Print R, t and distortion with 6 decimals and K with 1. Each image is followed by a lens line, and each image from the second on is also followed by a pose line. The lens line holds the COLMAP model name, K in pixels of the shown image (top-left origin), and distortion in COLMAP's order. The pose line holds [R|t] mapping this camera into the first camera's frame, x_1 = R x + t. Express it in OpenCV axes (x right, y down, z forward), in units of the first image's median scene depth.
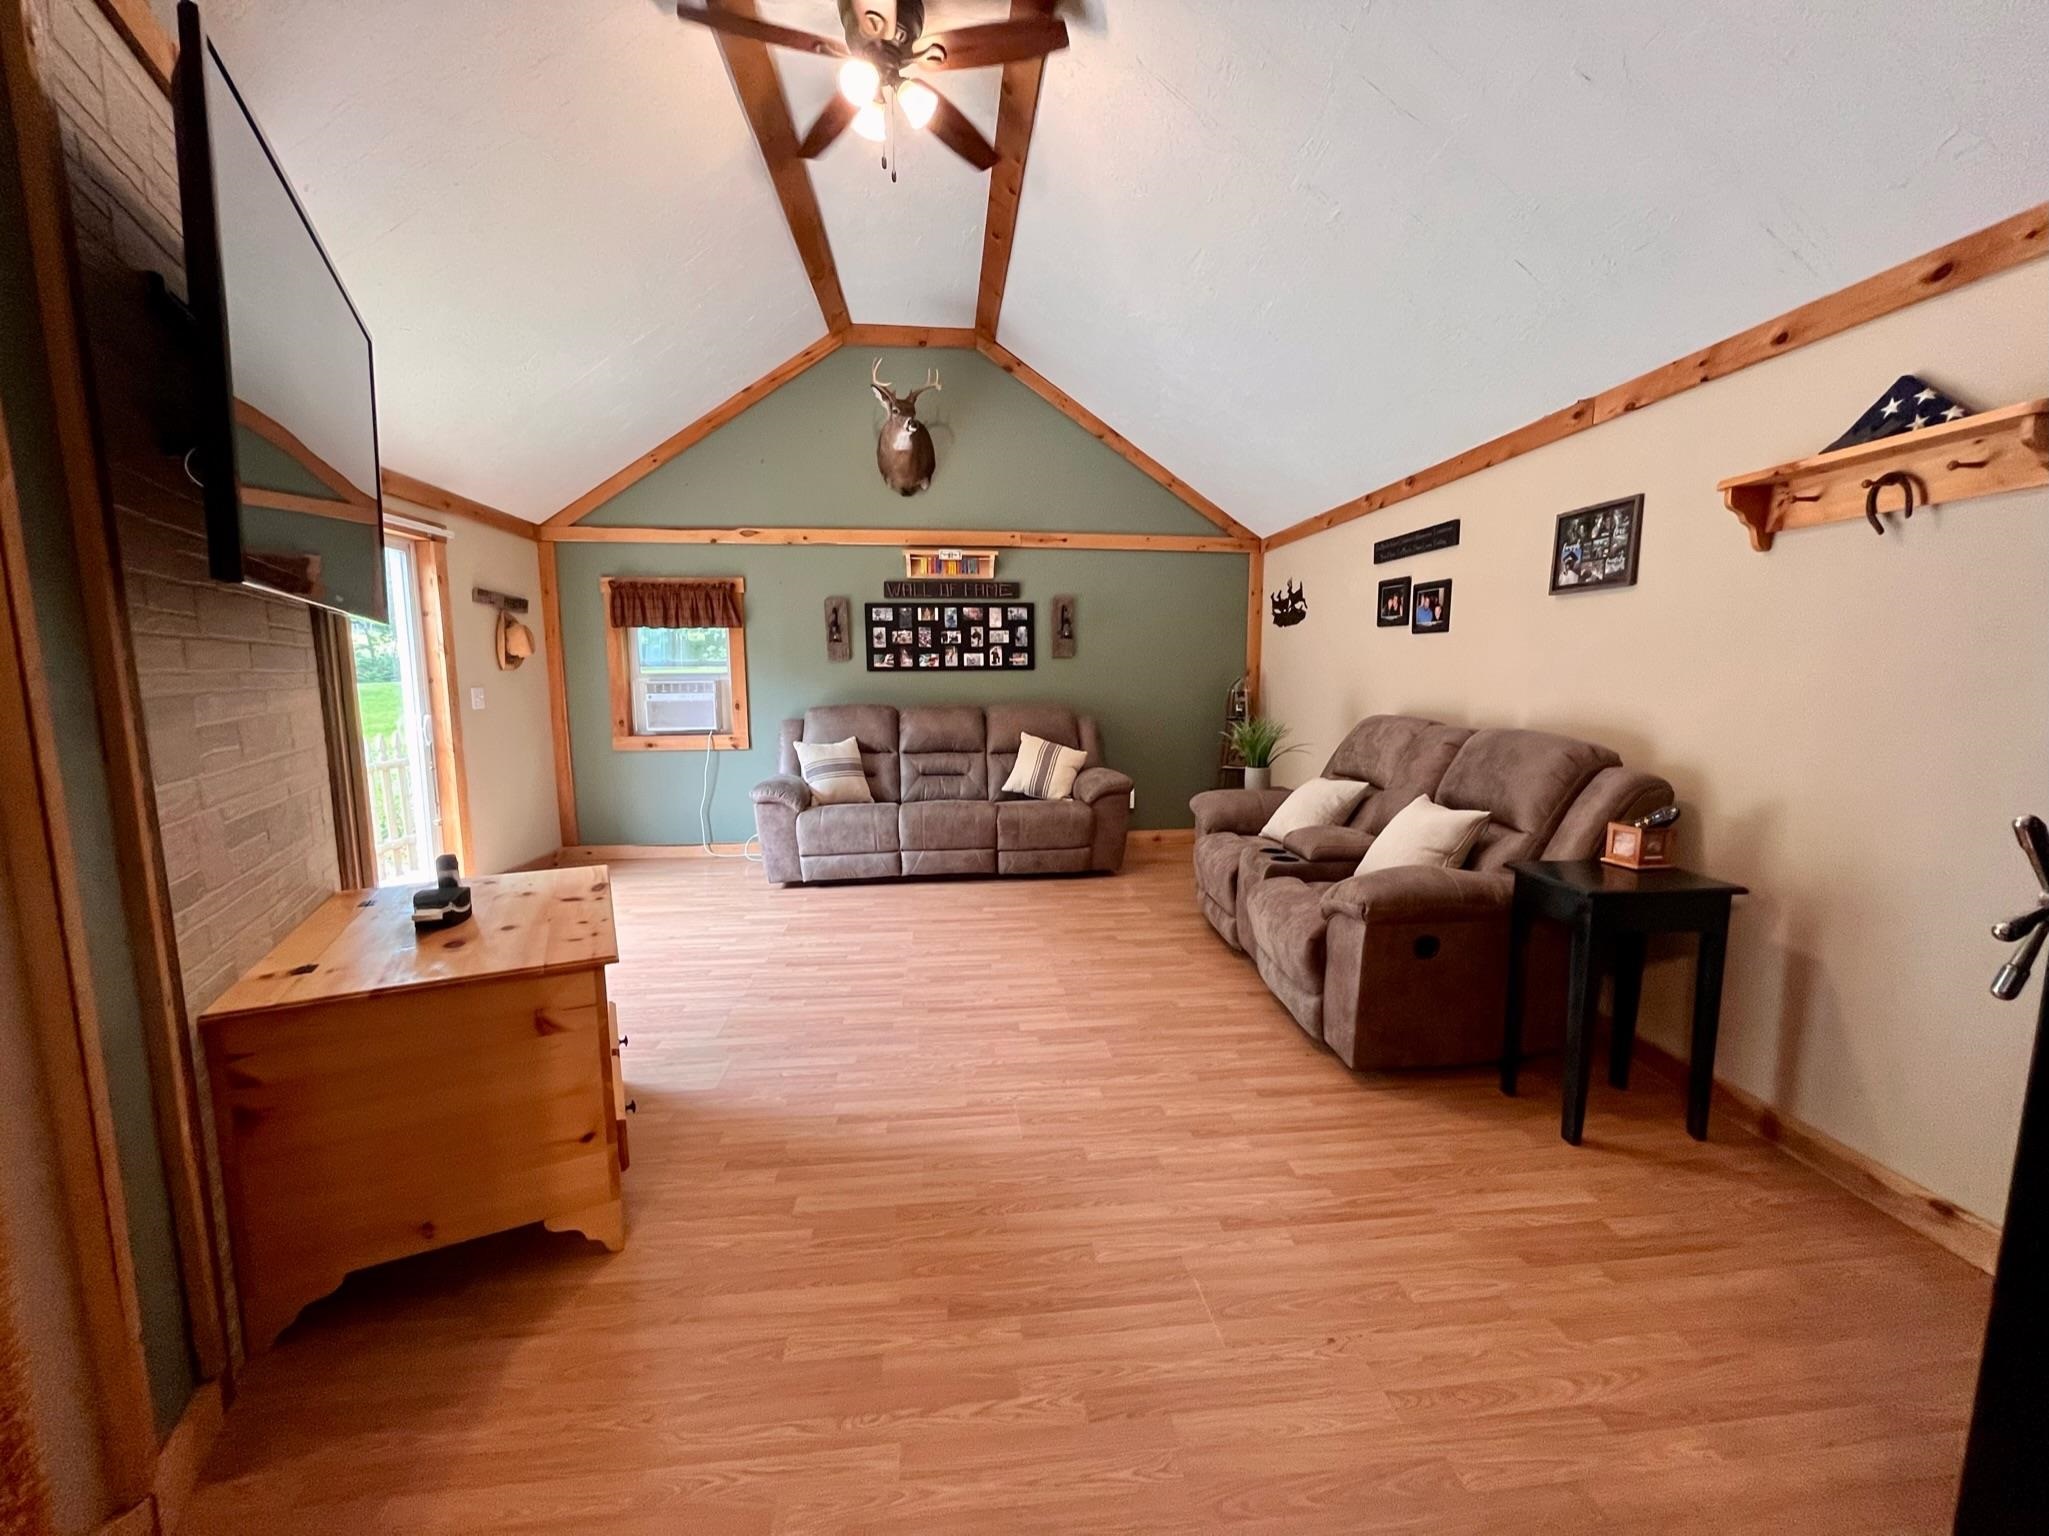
lens RADIAL K [[823.2, 0, 1026.3], [0, 823.2, 769.6], [0, 0, 1]] dist [0.000616, -0.000832]
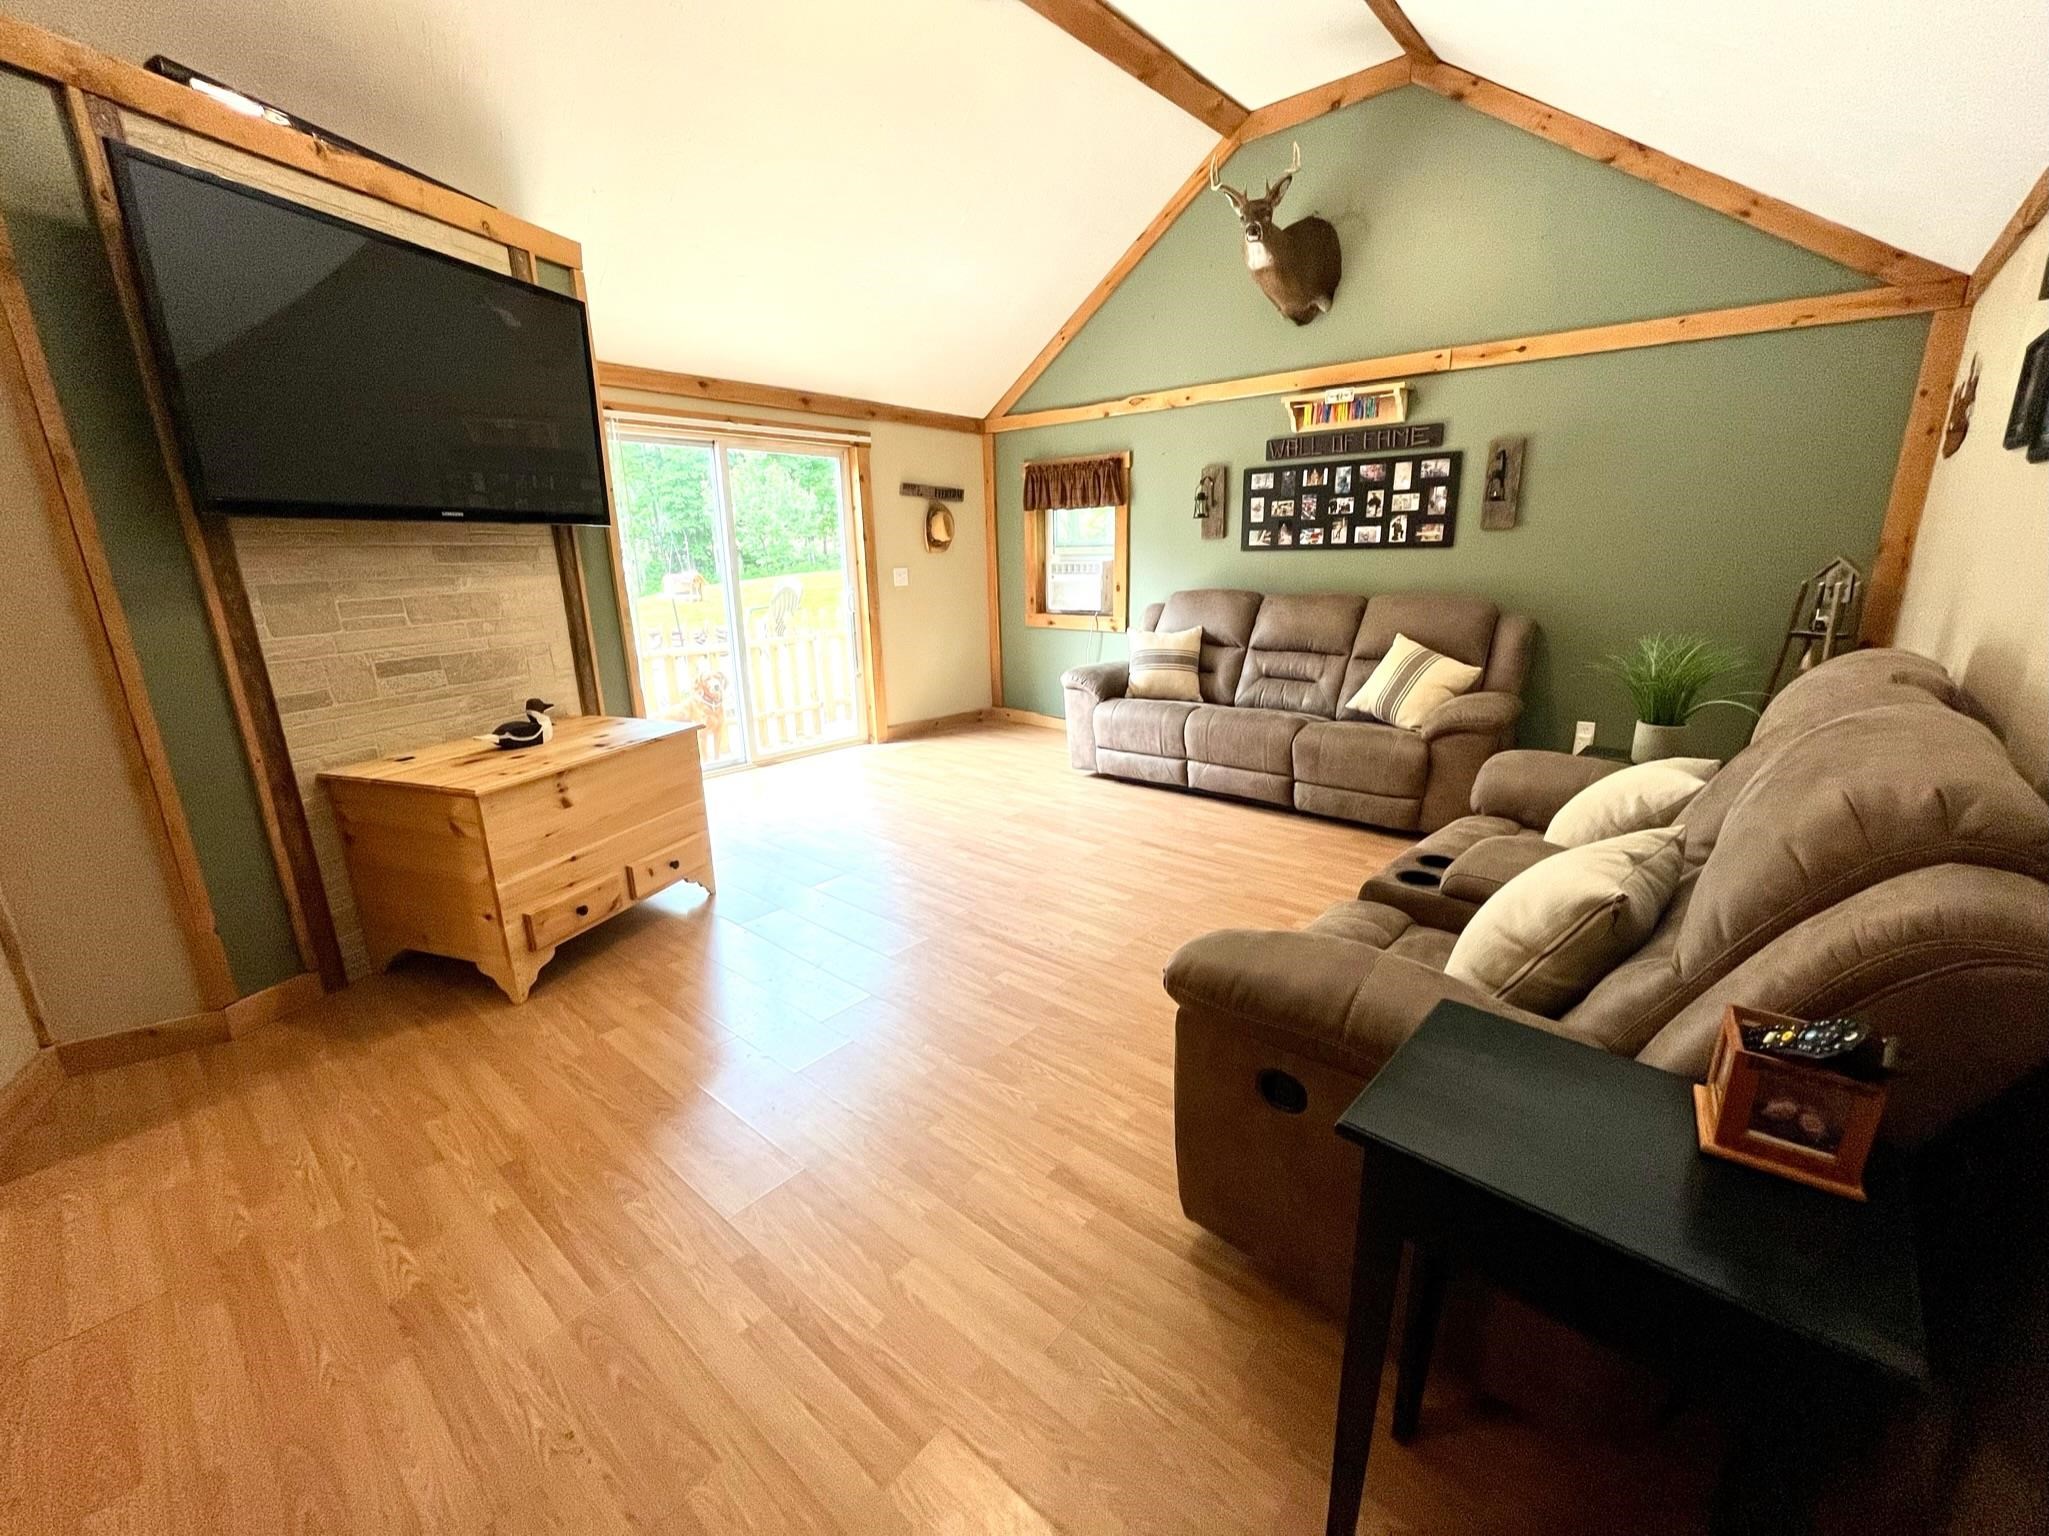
lens RADIAL K [[823.2, 0, 1026.4], [0, 823.2, 767.6], [0, 0, 1]] dist [0.000616, -0.000832]
pose [[0.685844, 0.180751, -0.704944, 0.317726], [-0.075193, 0.981081, 0.178398, -0.034370], [0.723853, -0.069347, 0.686460, 0.231693]]
